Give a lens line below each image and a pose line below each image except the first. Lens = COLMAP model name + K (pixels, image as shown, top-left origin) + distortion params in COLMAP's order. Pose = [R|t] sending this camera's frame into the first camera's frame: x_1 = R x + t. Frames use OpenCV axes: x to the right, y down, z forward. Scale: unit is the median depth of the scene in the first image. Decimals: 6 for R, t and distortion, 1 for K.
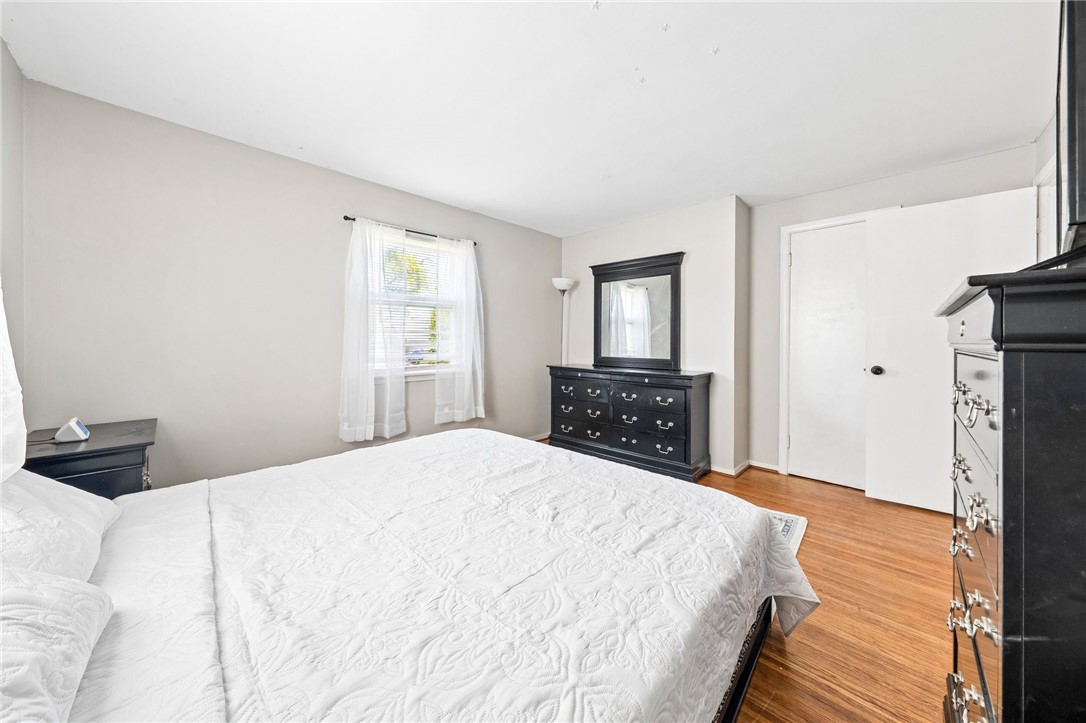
lens RADIAL K [[368.3, 0, 550.6], [0, 368.3, 353.4], [0, 0, 1]] dist [-0.000367, 0.000098]
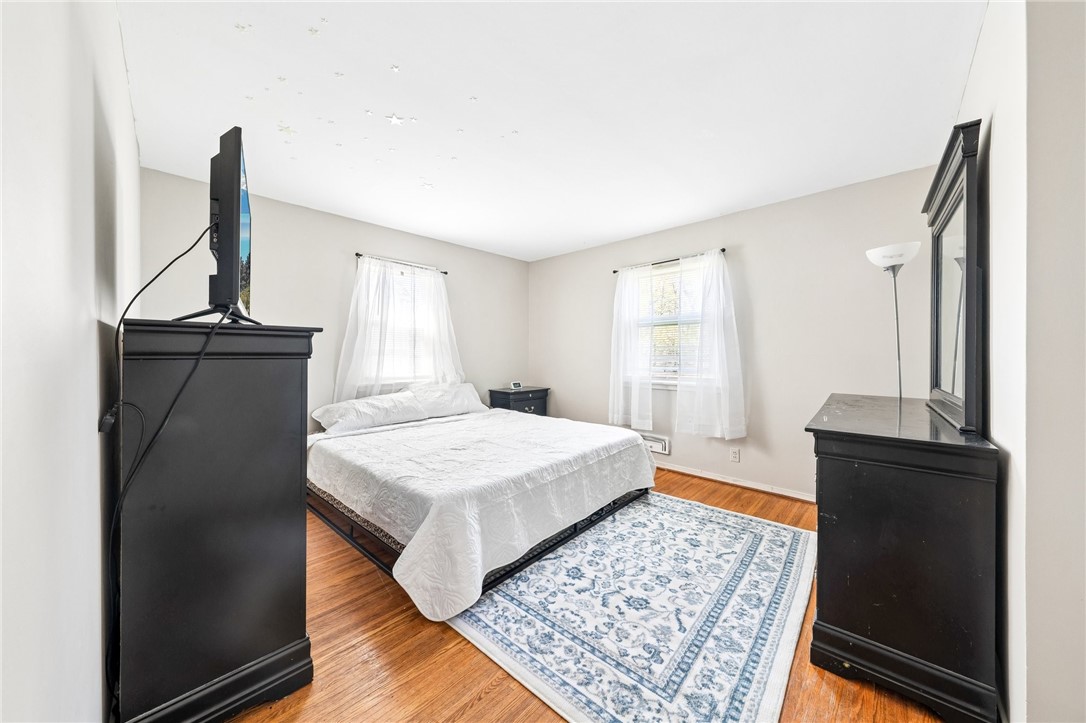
lens RADIAL K [[363.0, 0, 543.6], [0, 363.0, 357.3], [0, 0, 1]] dist [-0.000916, -0.000020]
pose [[0.036837, 0.007054, -0.999296, 1.015466], [-0.035014, 0.999370, 0.005763, -0.022116], [0.998708, 0.034777, 0.037061, 0.751450]]
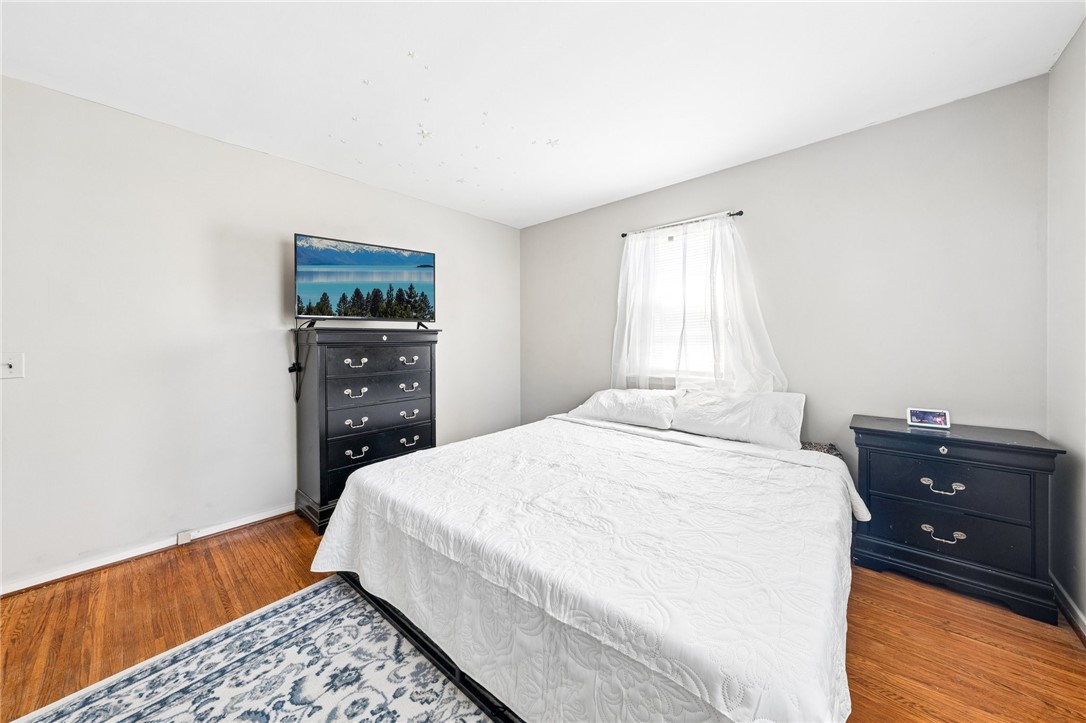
lens RADIAL K [[381.9, 0, 565.0], [0, 381.9, 343.4], [0, 0, 1]] dist [-0.000653, 0.000335]
pose [[-0.996702, 0.003712, -0.081058, -0.037838], [0.000334, 0.999133, 0.041643, -0.050653], [0.081142, 0.041478, -0.995839, 1.413173]]
